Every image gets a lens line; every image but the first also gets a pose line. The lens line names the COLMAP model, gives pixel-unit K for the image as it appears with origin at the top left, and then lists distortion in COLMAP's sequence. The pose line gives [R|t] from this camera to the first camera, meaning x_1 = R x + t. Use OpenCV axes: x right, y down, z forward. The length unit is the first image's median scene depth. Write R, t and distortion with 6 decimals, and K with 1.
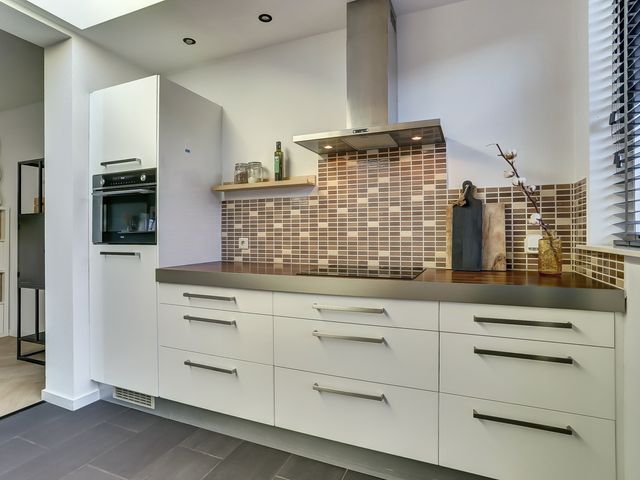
lens RADIAL K [[348.5, 0, 321.1], [0, 348.5, 230.4], [0, 0, 1]] dist [-0.059405, 0.036846]
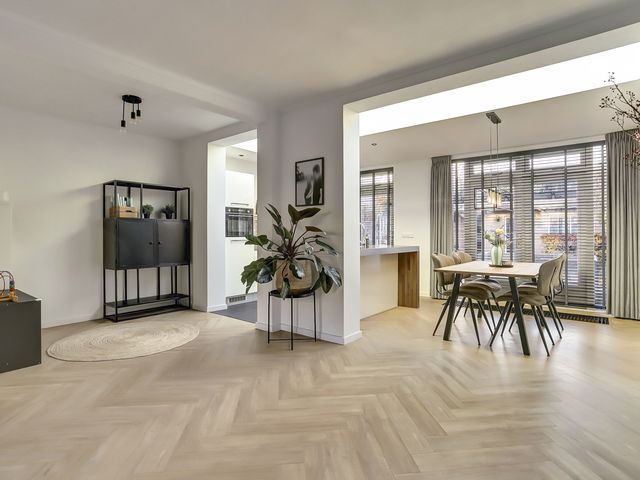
lens RADIAL K [[348.5, 0, 321.1], [0, 348.5, 230.4], [0, 0, 1]] dist [-0.059405, 0.036846]
pose [[0.250621, 0.014386, 0.967978, -2.971891], [-0.002262, 0.999896, -0.014274, 0.030890], [-0.968083, 0.001388, 0.250628, -0.221316]]
